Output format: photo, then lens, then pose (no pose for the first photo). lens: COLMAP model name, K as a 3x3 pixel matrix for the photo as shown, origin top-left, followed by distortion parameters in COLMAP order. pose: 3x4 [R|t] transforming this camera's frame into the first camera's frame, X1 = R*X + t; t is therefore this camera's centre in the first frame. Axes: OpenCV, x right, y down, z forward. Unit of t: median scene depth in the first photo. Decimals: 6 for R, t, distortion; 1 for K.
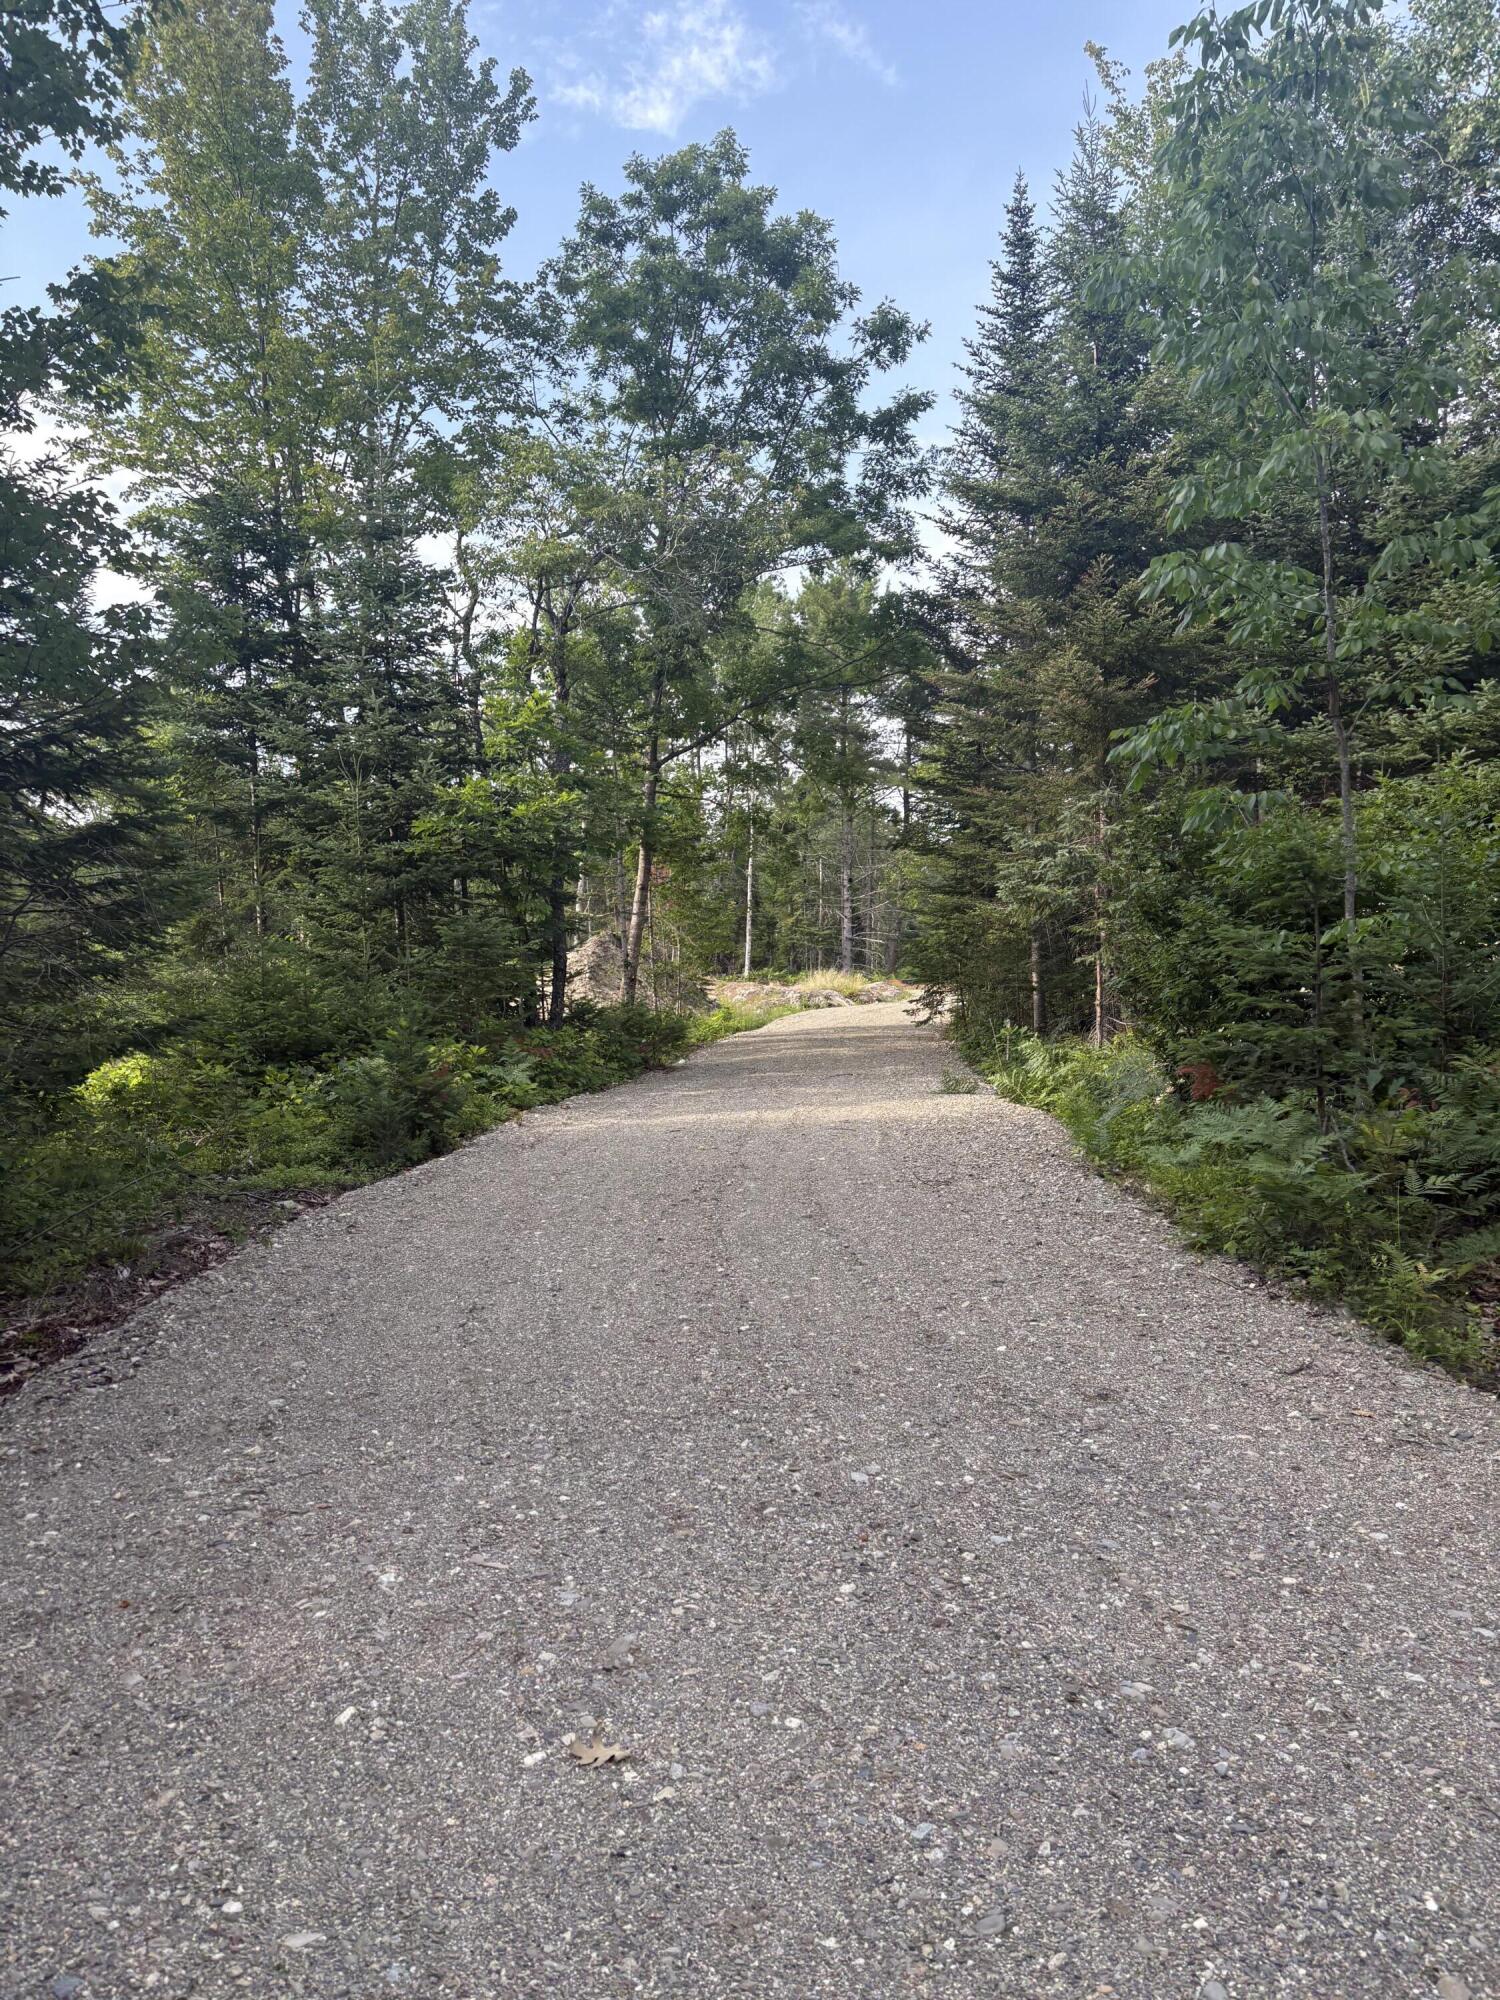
lens RADIAL K [[1500.7, 0, 749.7], [0, 1500.7, 999.0], [0, 0, 1]] dist [0.045701, 0.000540]
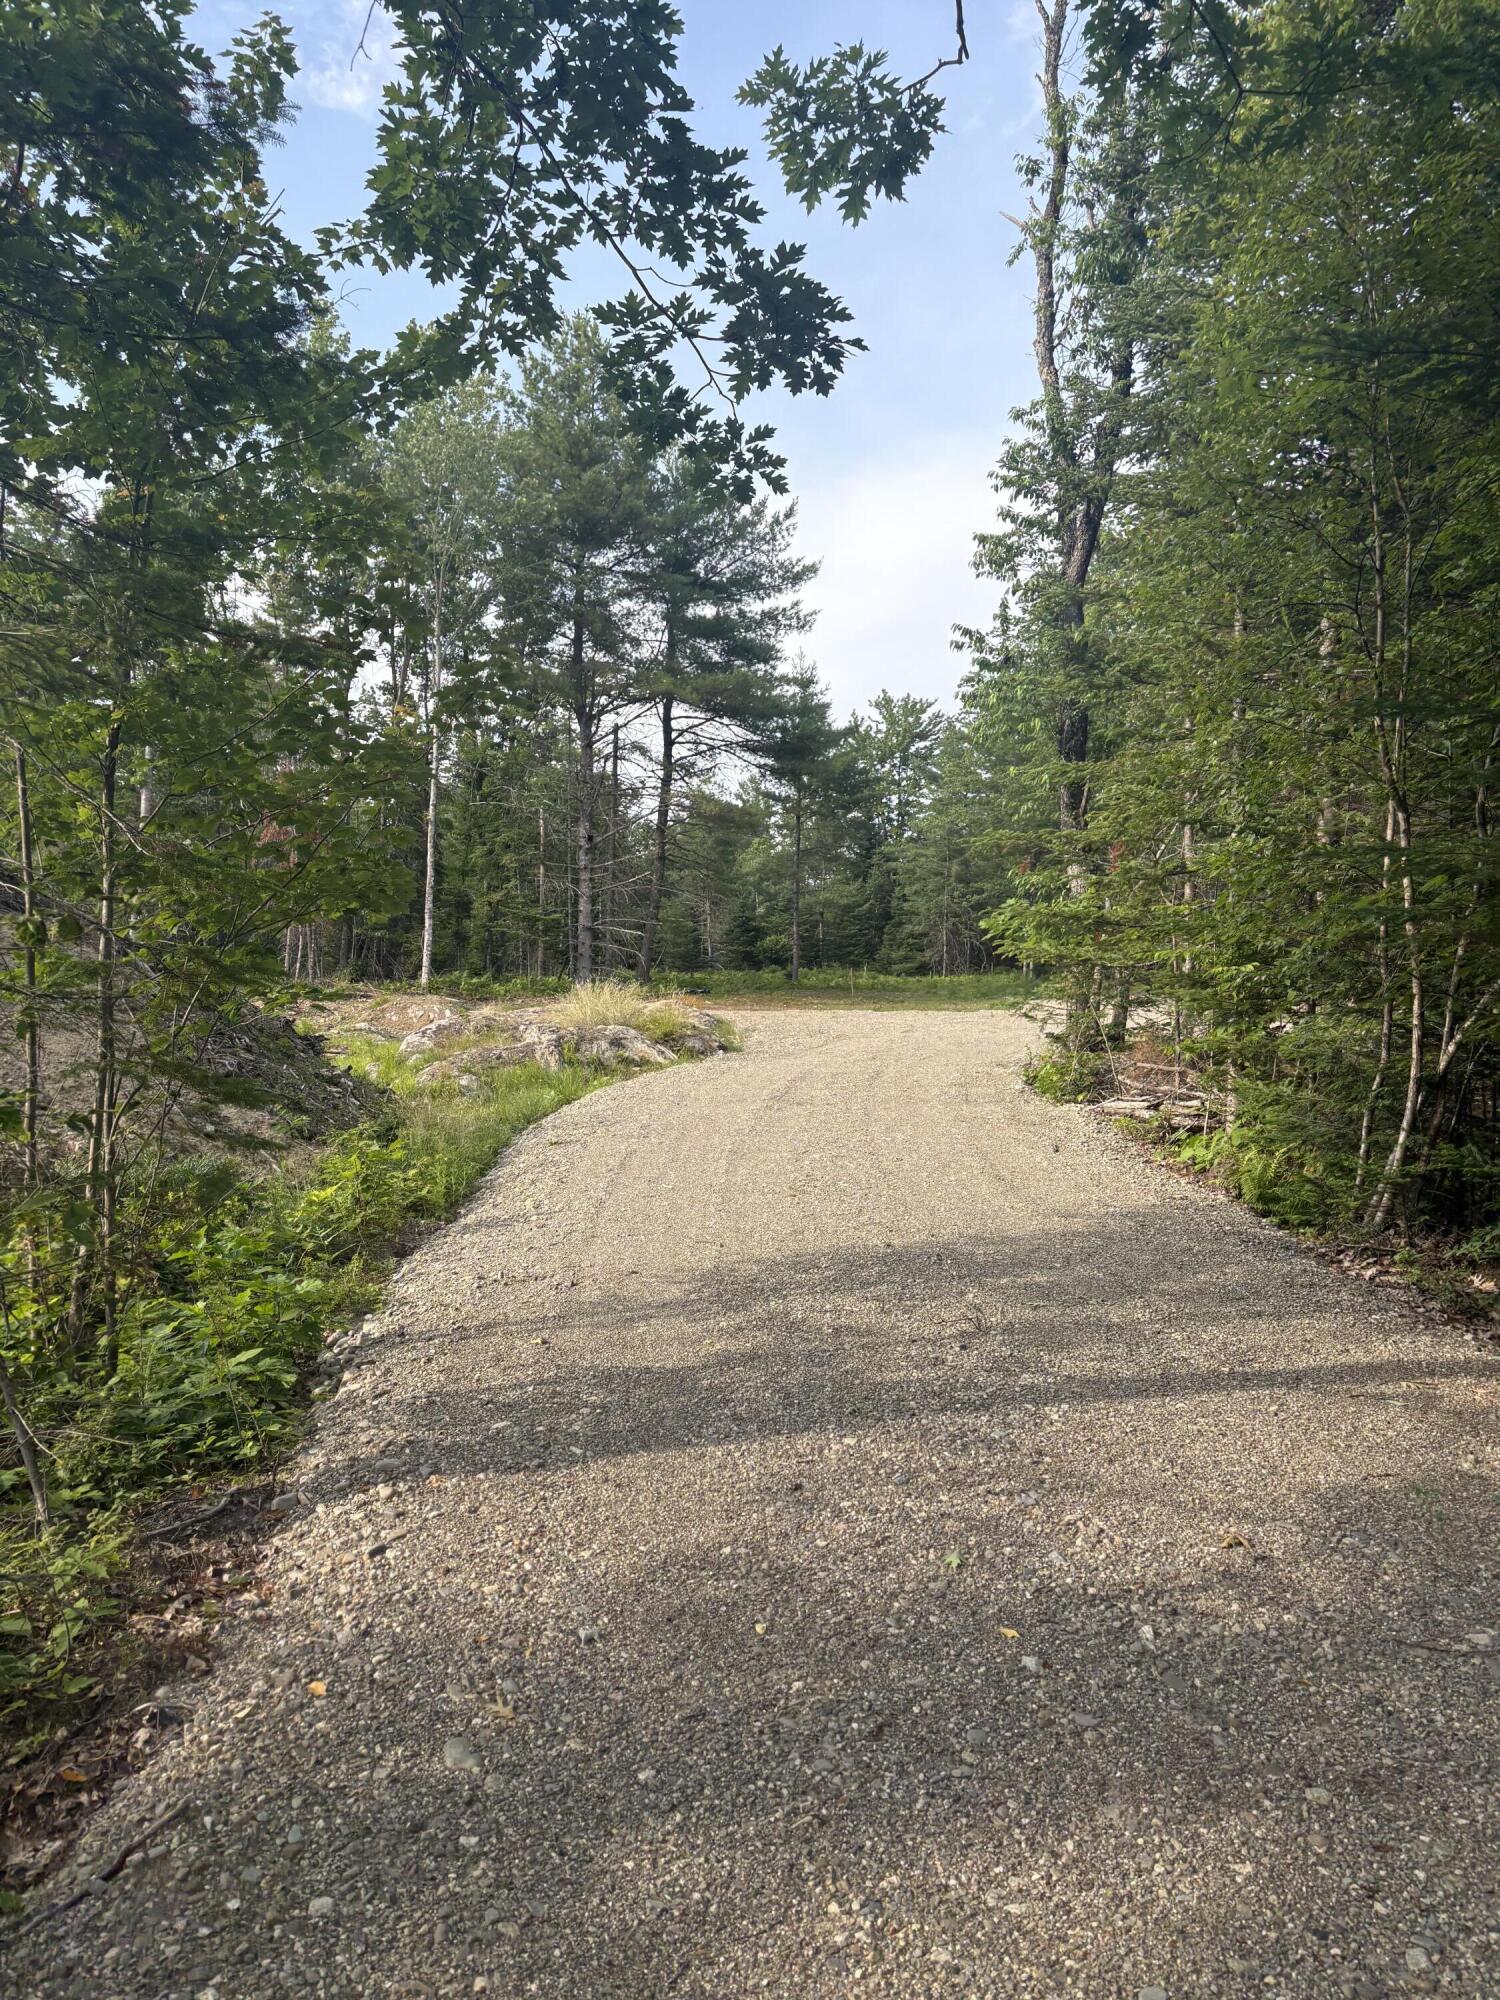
lens RADIAL K [[1500.7, 0, 749.7], [0, 1500.7, 1000.8], [0, 0, 1]] dist [0.045701, 0.000540]
pose [[0.976771, 0.013744, 0.213844, -0.003626], [-0.013637, 0.999905, -0.001974, -0.008570], [-0.213850, -0.000988, 0.976866, 0.357068]]
